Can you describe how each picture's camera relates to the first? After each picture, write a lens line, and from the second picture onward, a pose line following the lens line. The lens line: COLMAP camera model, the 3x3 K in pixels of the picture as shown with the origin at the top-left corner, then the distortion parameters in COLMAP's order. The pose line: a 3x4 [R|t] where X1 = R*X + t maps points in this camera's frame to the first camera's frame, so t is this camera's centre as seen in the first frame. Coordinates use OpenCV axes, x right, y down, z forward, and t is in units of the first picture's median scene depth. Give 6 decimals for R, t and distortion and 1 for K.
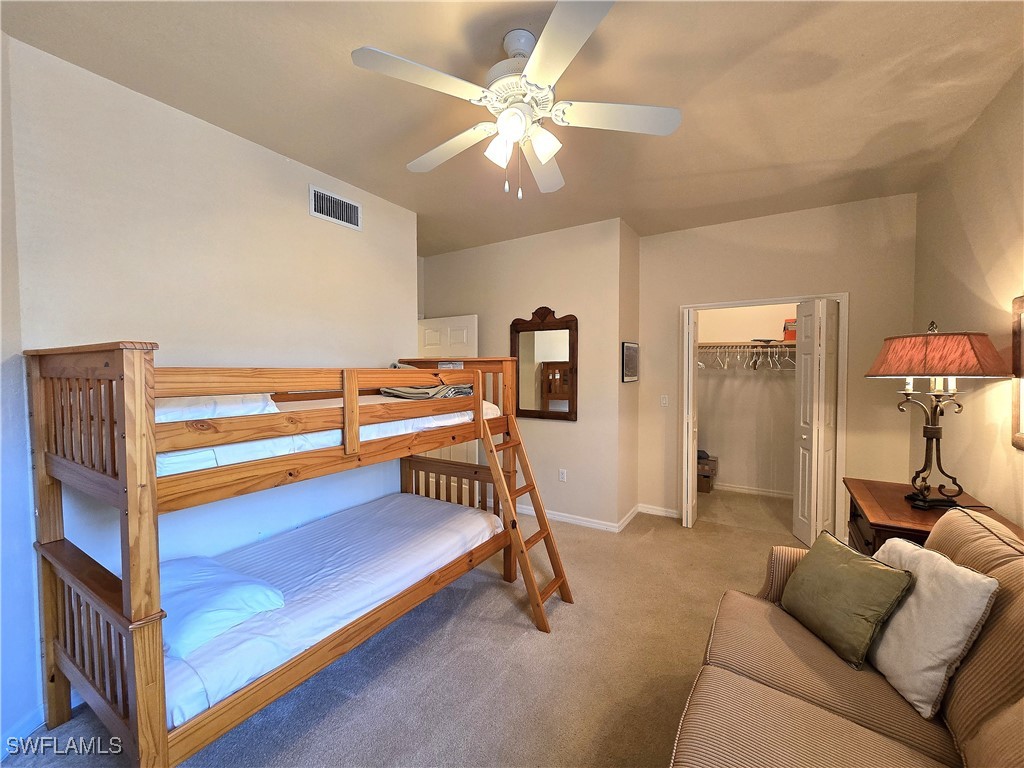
lens RADIAL K [[418.7, 0, 520.6], [0, 418.7, 383.2], [0, 0, 1]] dist [-0.001718, -0.000075]
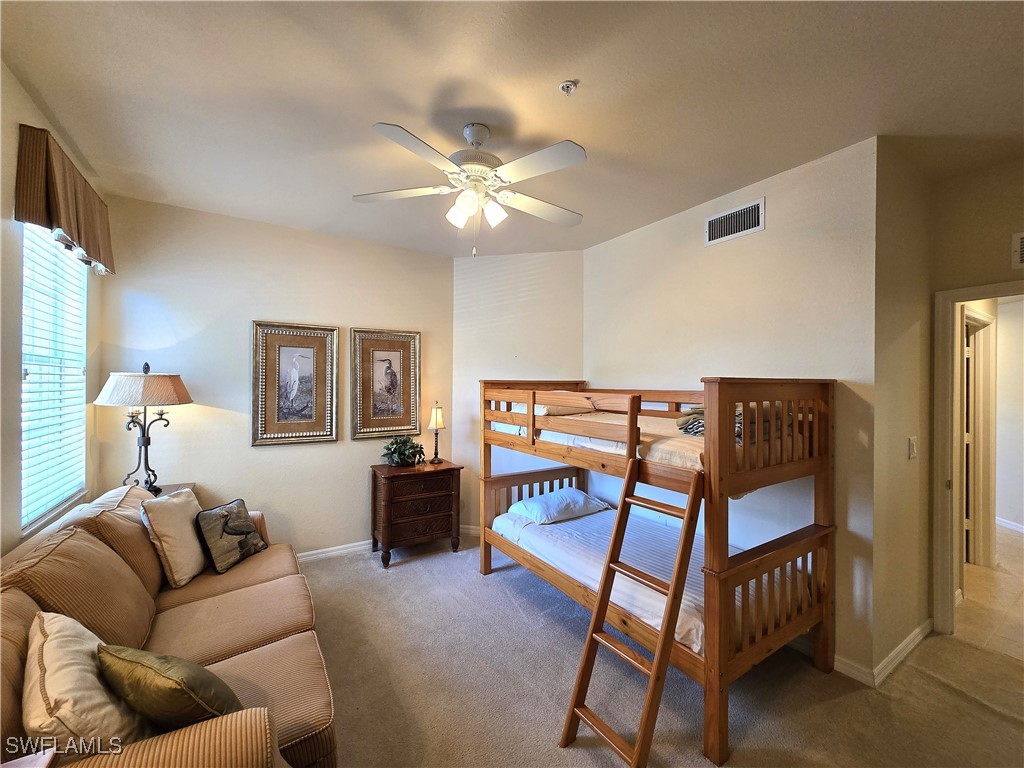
lens RADIAL K [[418.7, 0, 520.6], [0, 418.7, 383.2], [0, 0, 1]] dist [-0.001718, -0.000075]
pose [[-0.431721, -0.001233, -0.902006, 0.818225], [-0.037173, 0.999174, 0.016426, -0.069312], [0.901241, 0.040621, -0.431410, 1.297668]]
